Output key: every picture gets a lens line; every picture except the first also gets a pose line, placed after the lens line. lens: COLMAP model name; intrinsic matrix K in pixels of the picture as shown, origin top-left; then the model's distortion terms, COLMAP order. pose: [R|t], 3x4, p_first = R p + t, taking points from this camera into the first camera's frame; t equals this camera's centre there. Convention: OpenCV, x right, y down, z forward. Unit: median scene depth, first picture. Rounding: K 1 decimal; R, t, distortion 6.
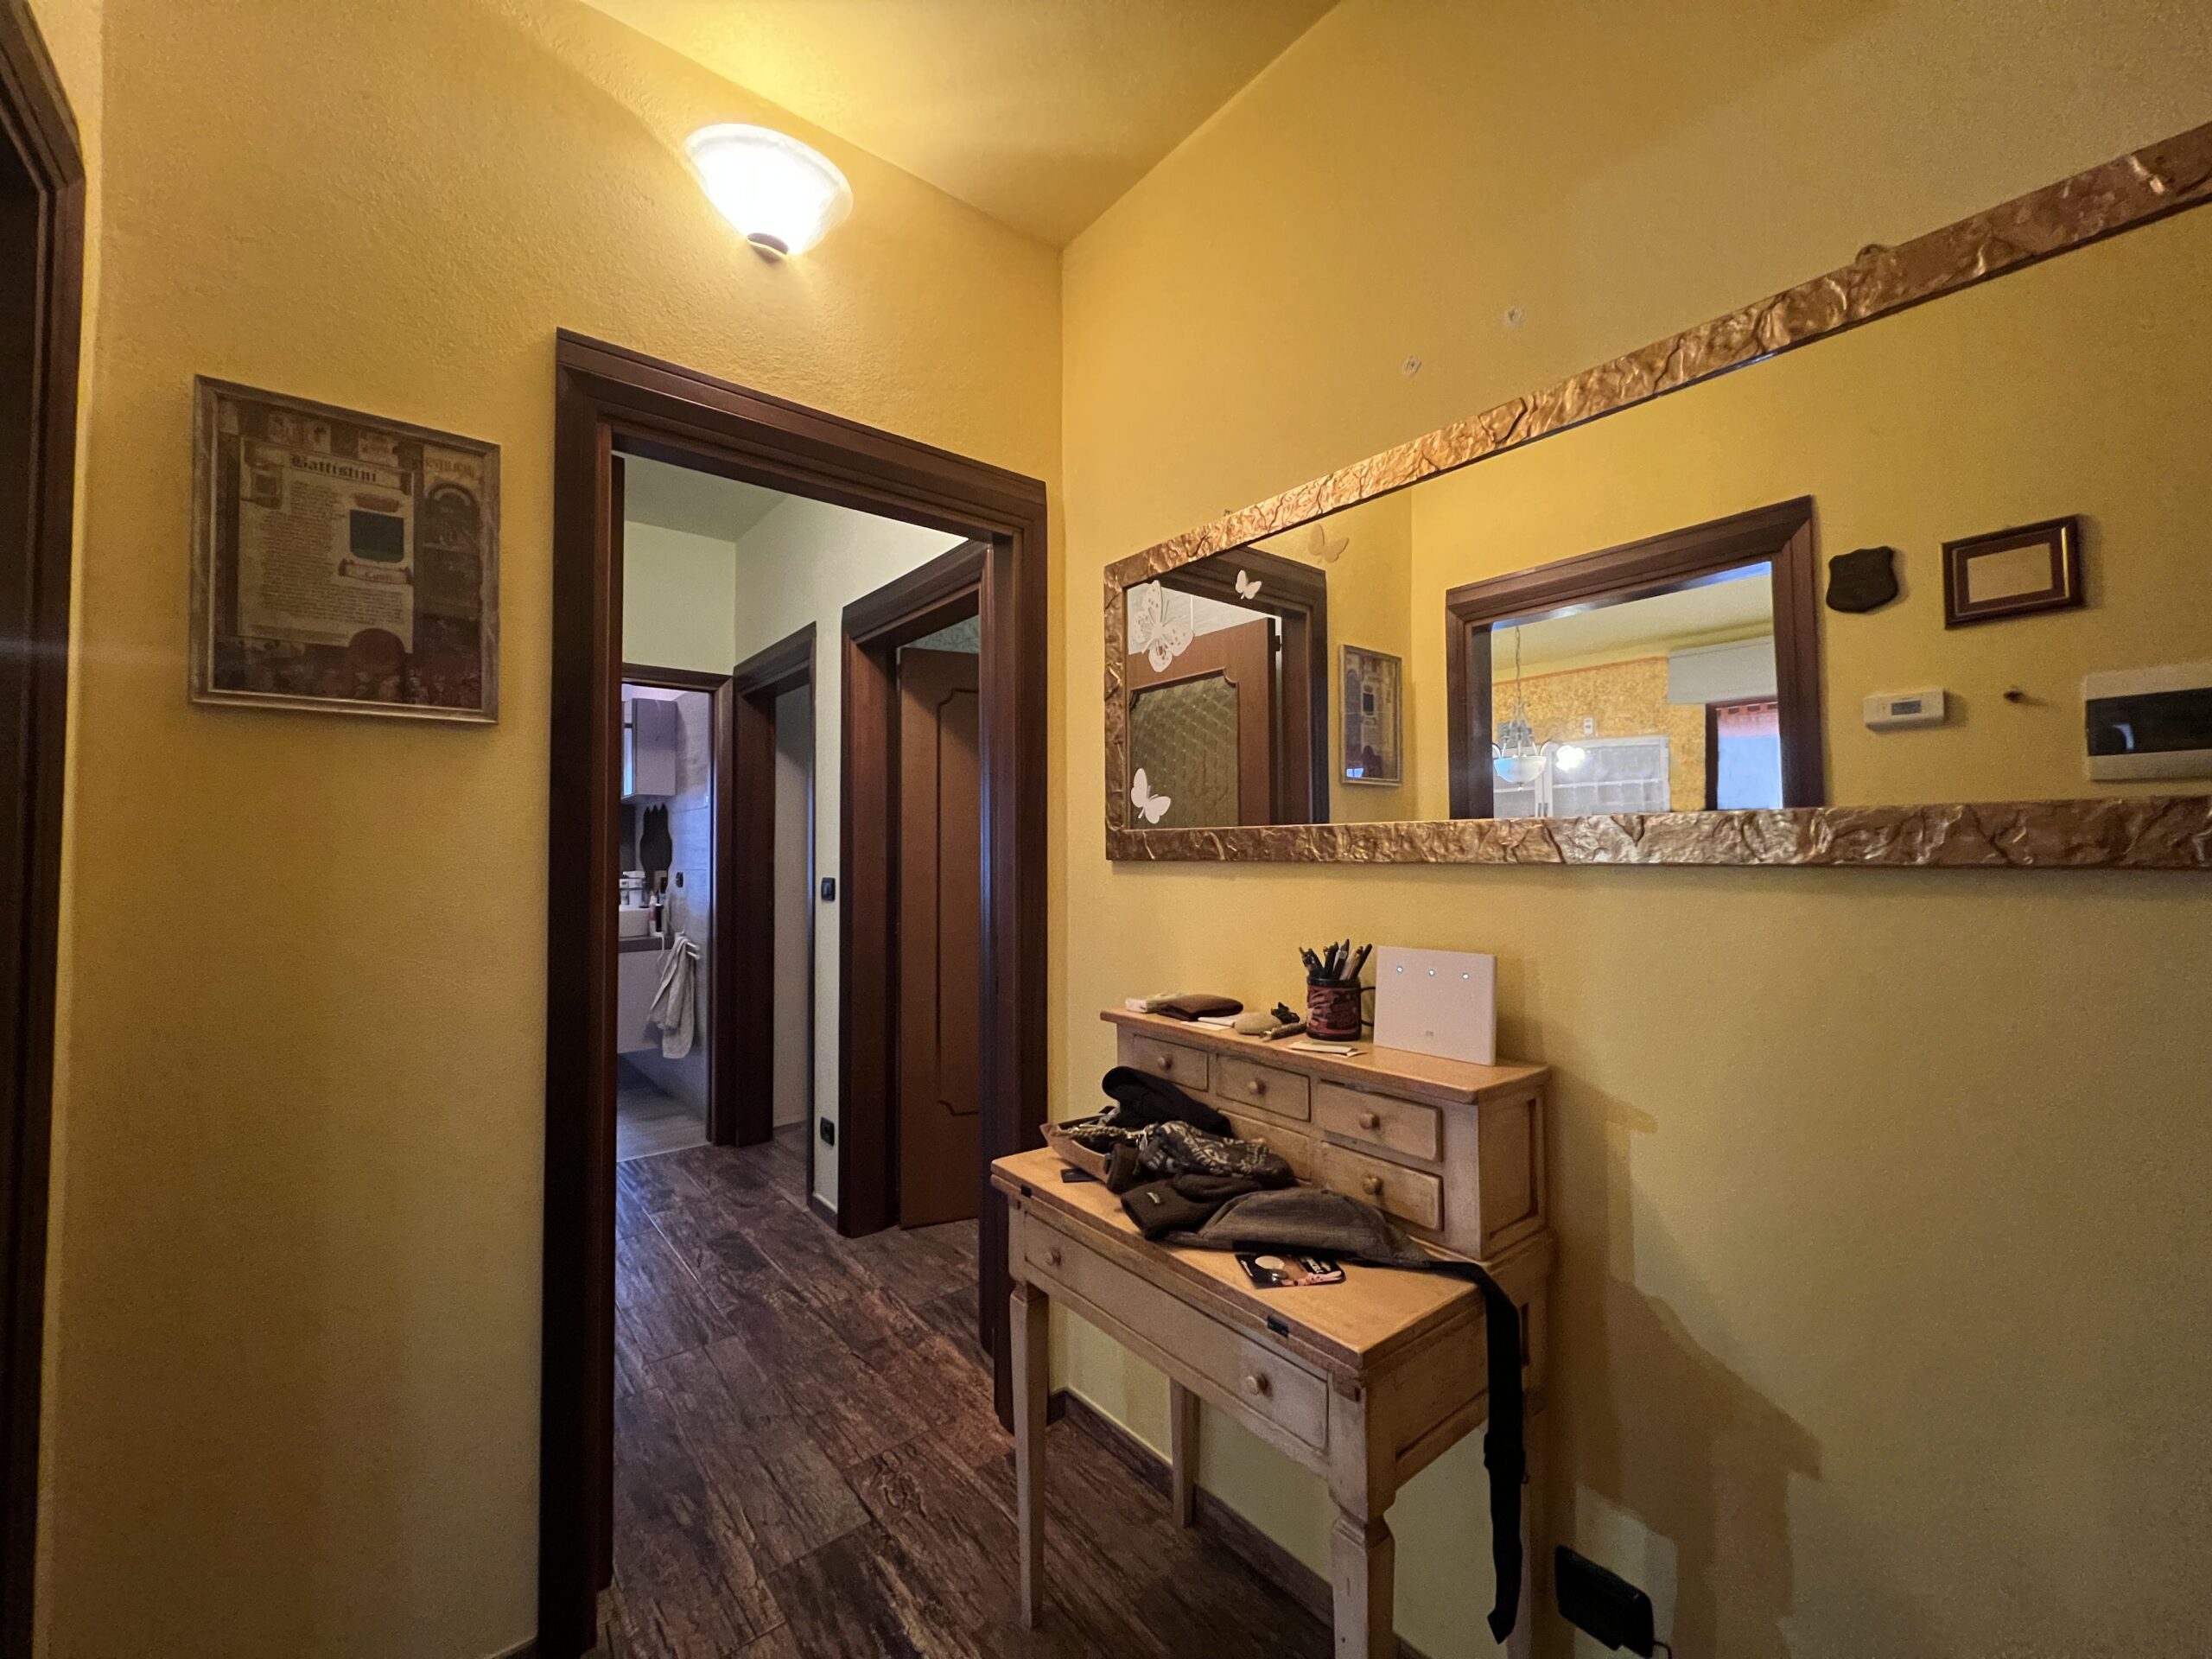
lens RADIAL K [[882.7, 0, 1103.5], [0, 882.7, 828.8], [0, 0, 1]] dist [-0.001055, 0.000092]
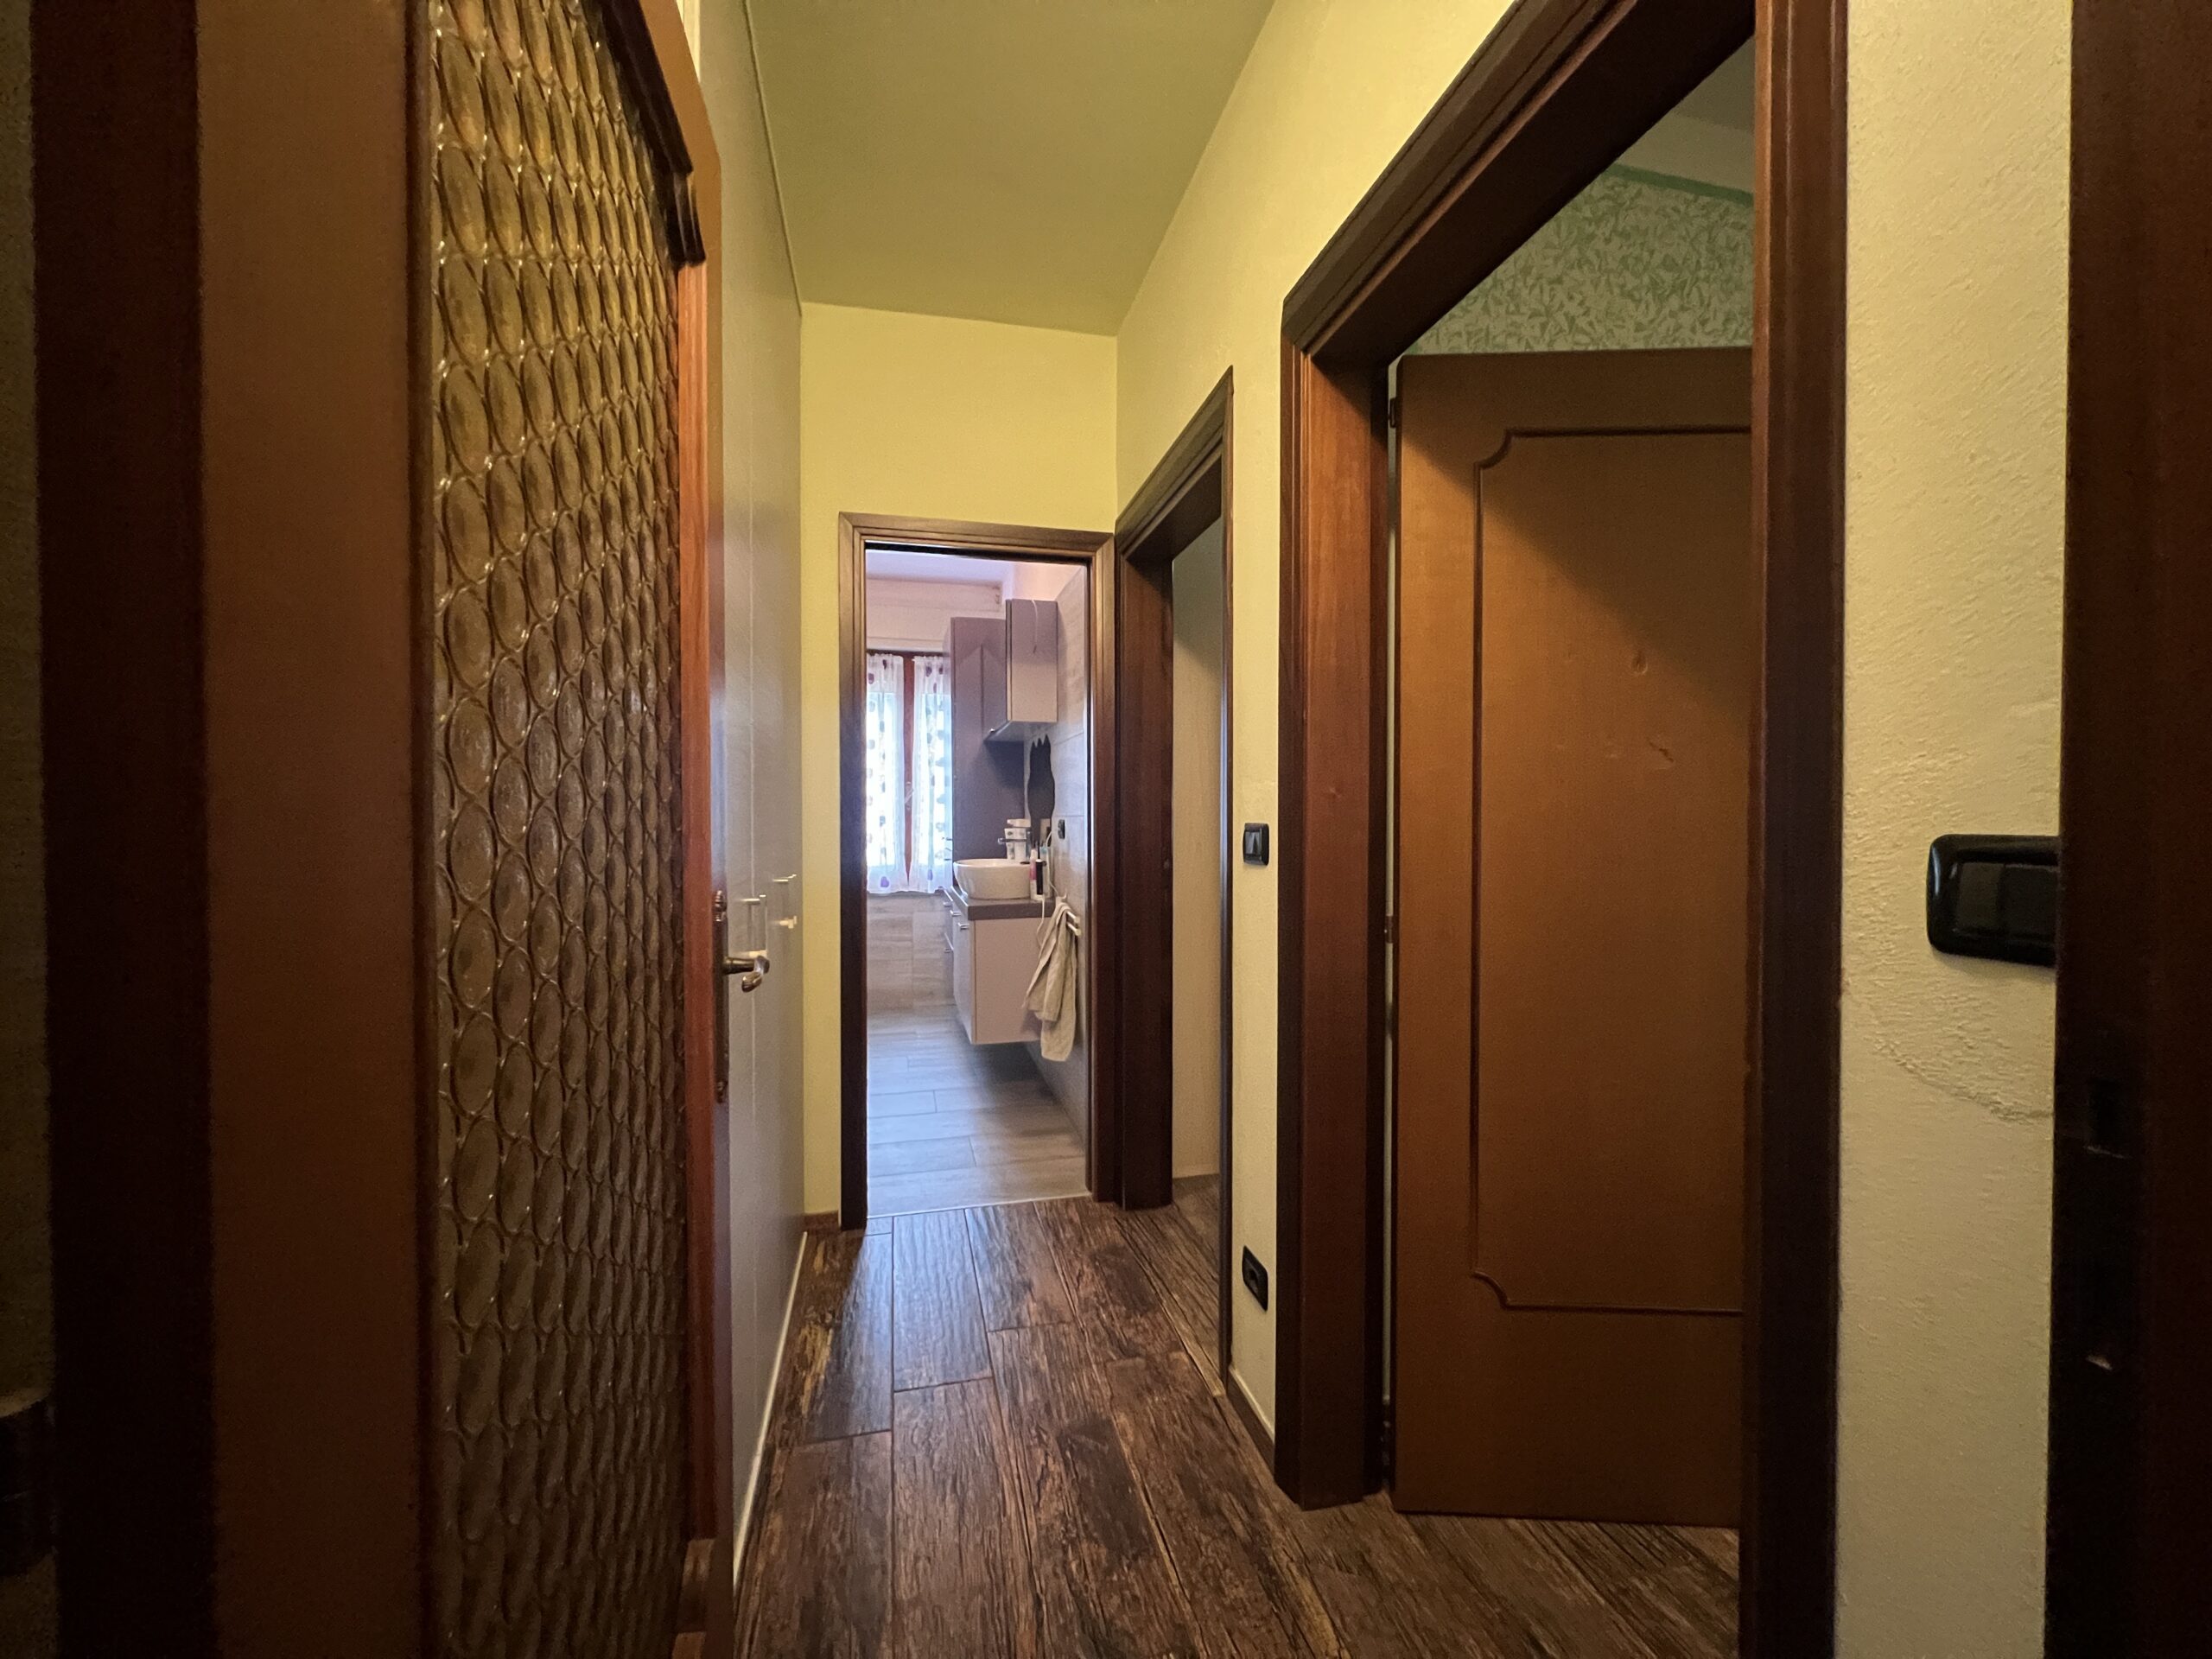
lens RADIAL K [[884.1, 0, 1109.9], [0, 884.1, 829.2], [0, 0, 1]] dist [-0.001680, -0.000466]
pose [[0.903538, 0.012217, -0.428333, -0.152087], [0.008013, 0.998937, 0.045395, 0.032099], [0.428432, -0.044448, 0.902480, 0.445991]]
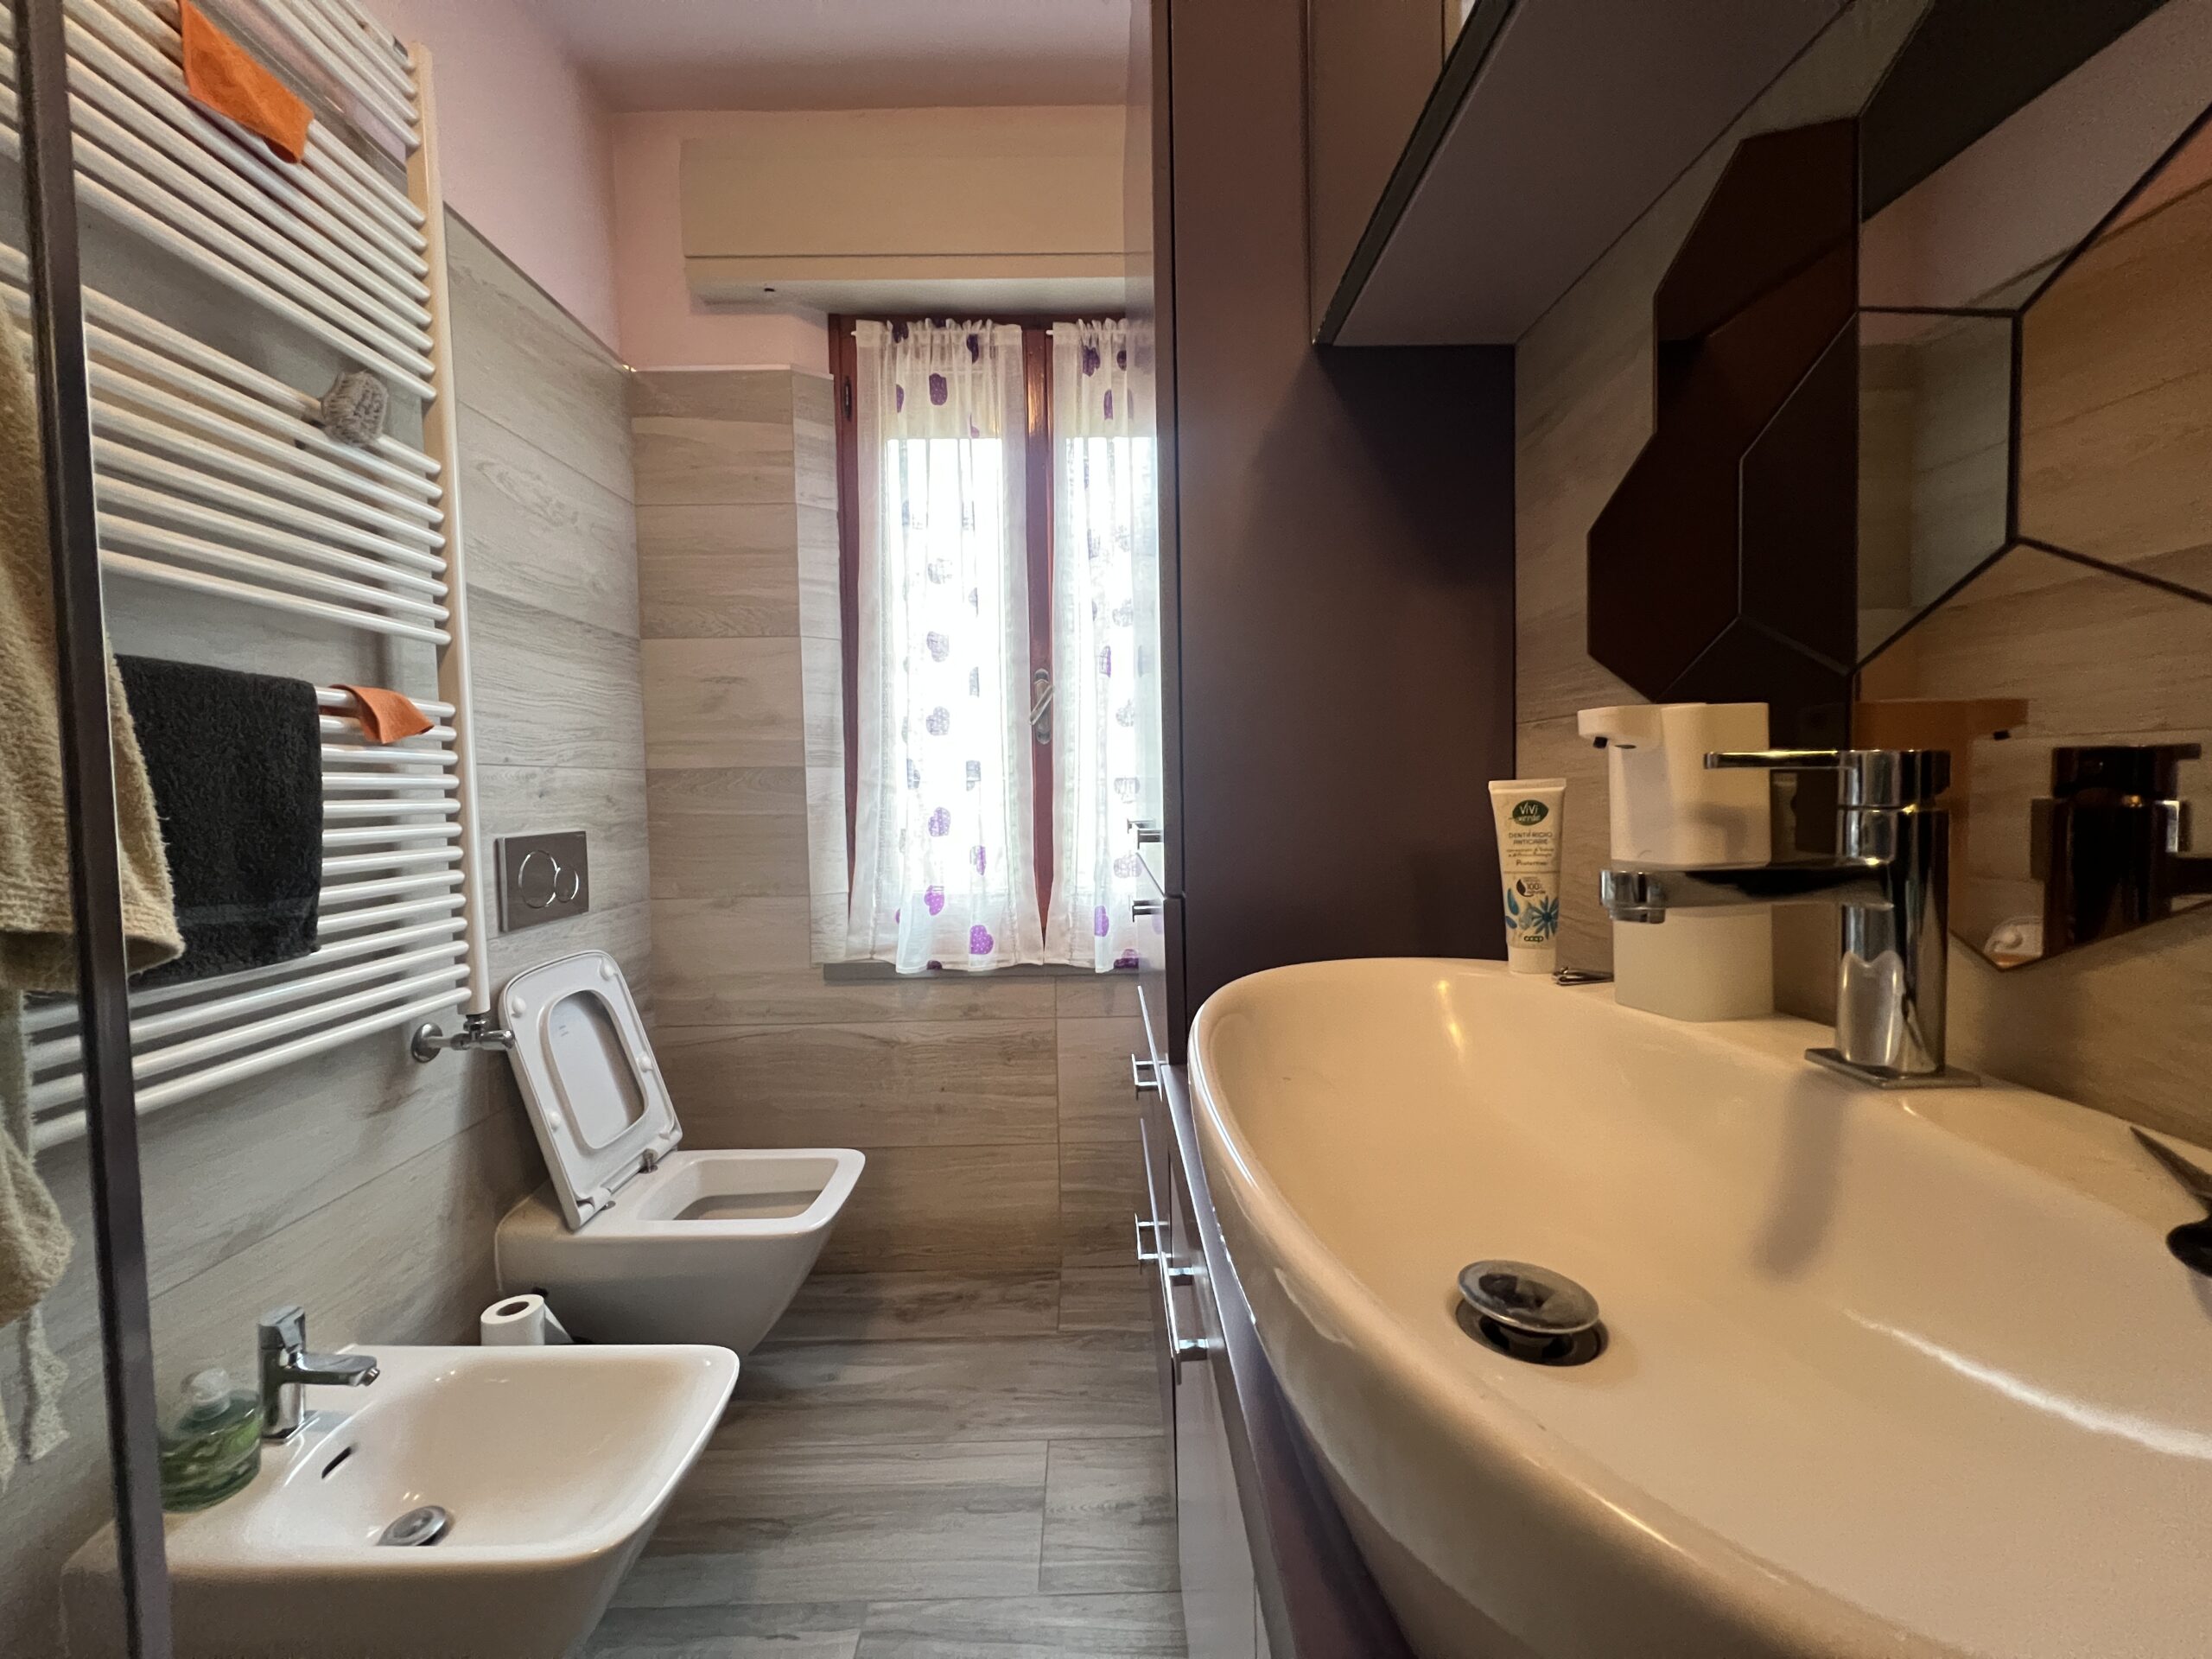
lens RADIAL K [[884.1, 0, 1109.9], [0, 884.1, 829.2], [0, 0, 1]] dist [-0.001680, -0.000466]
pose [[0.782039, 0.025127, -0.622722, -0.818436], [0.031696, 0.996290, 0.080006, 0.082199], [0.622423, -0.082306, 0.778342, 1.377089]]
